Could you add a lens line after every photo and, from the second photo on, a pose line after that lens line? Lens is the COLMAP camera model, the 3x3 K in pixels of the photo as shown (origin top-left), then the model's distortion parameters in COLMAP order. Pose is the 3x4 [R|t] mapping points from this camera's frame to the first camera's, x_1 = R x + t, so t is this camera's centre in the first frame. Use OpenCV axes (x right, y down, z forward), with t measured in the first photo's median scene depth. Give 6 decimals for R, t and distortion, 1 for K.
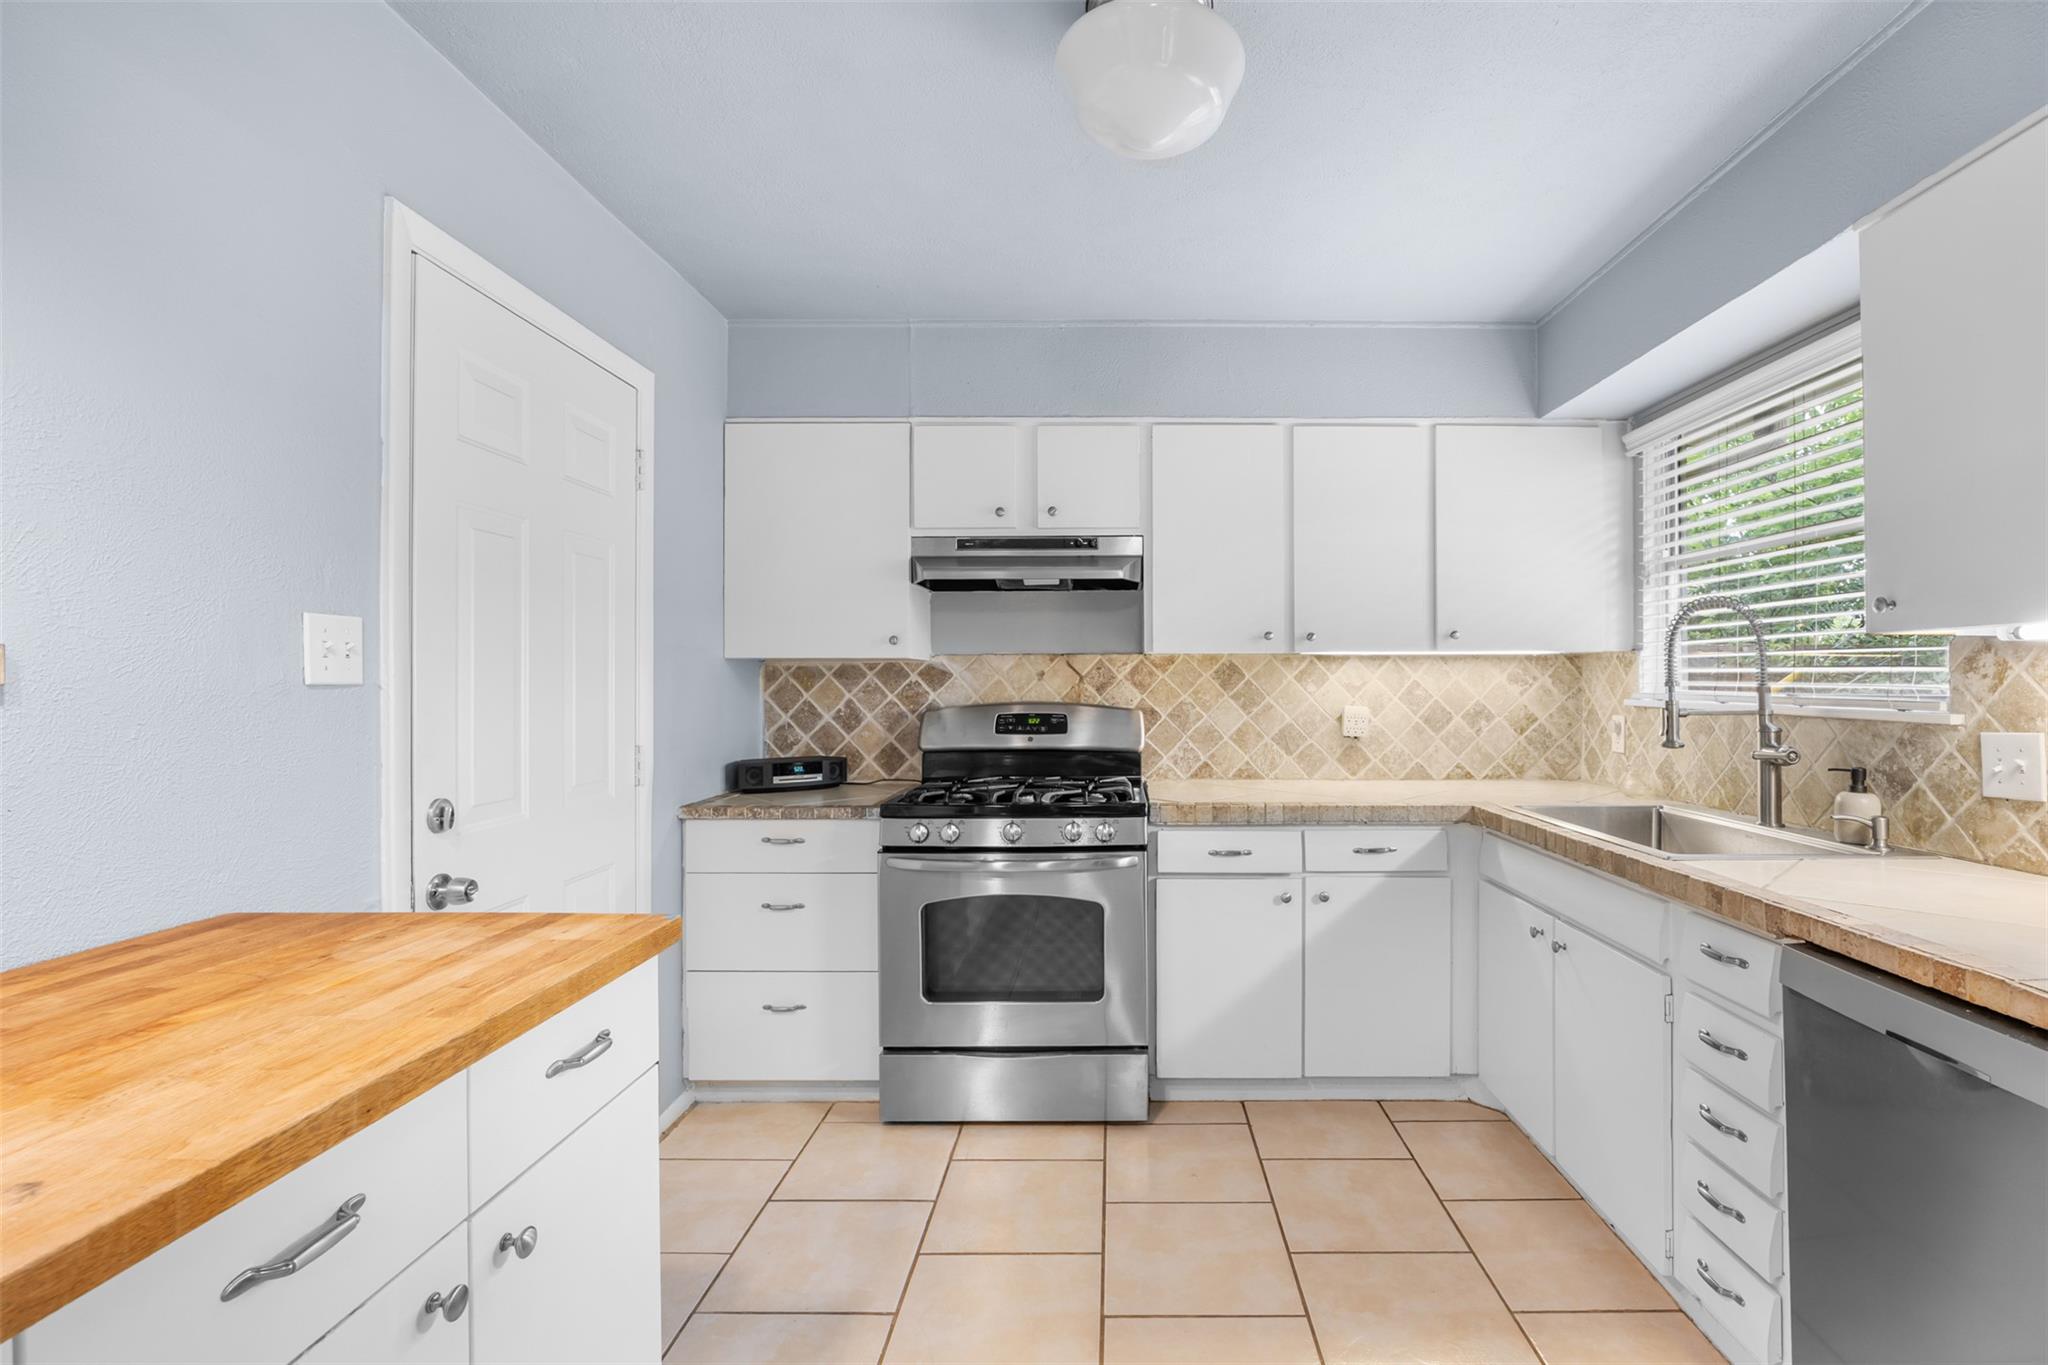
lens RADIAL K [[930.0, 0, 1123.2], [0, 930.0, 672.4], [0, 0, 1]] dist [-0.015488, 0.001470]
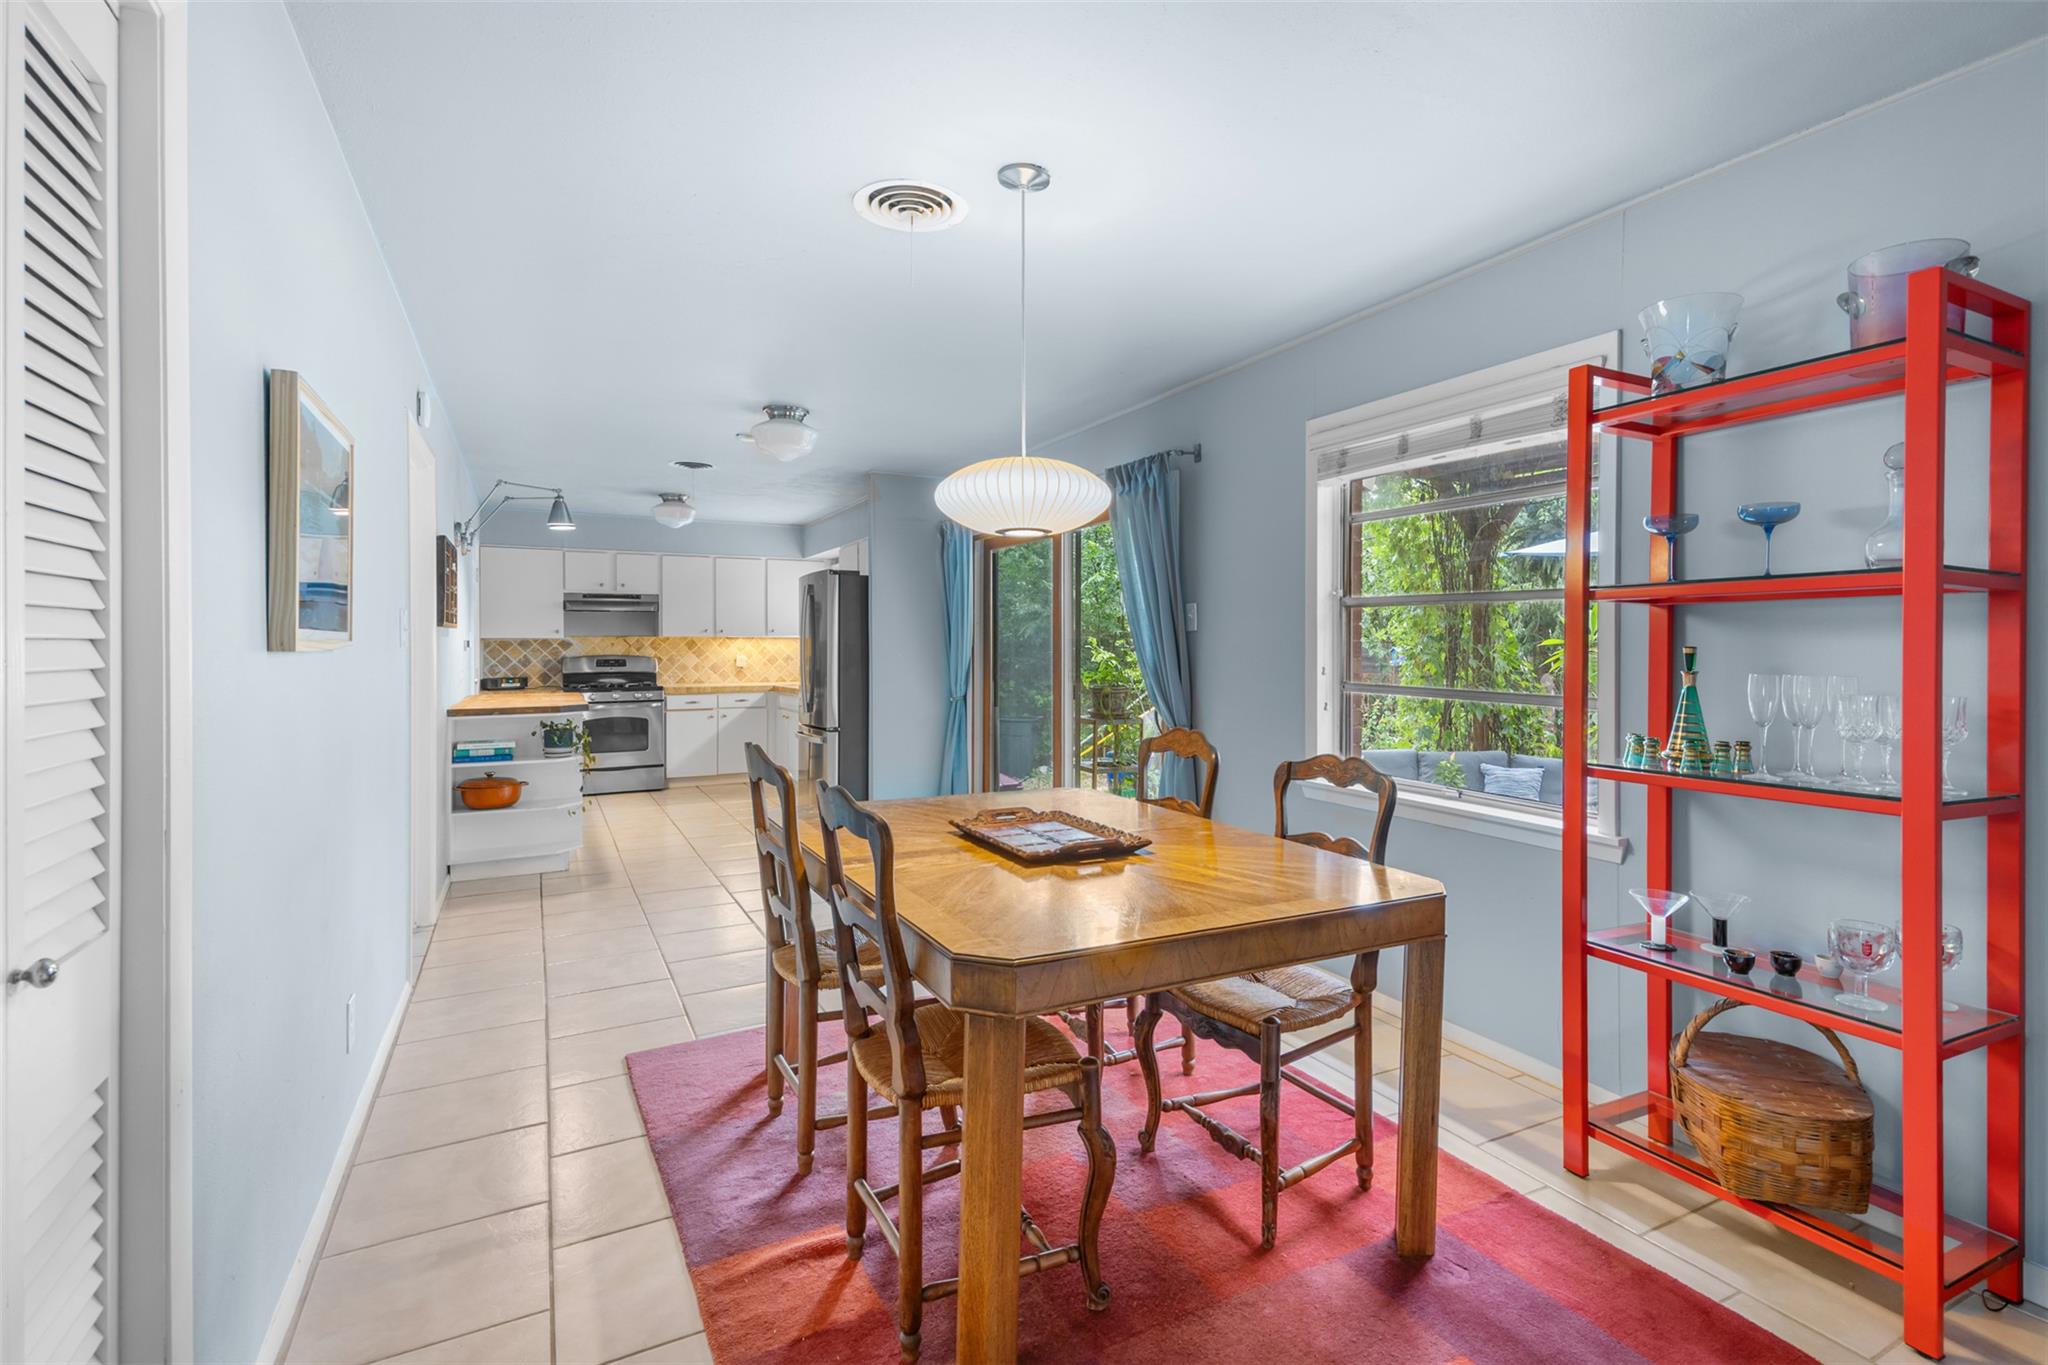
lens RADIAL K [[937.0, 0, 1095.1], [0, 937.0, 640.5], [0, 0, 1]] dist [-0.003782, -0.000445]
pose [[0.862832, 0.001641, 0.505487, -0.266343], [-0.003027, 0.999994, 0.001921, -0.018691], [-0.505481, -0.003187, 0.862832, -2.074016]]
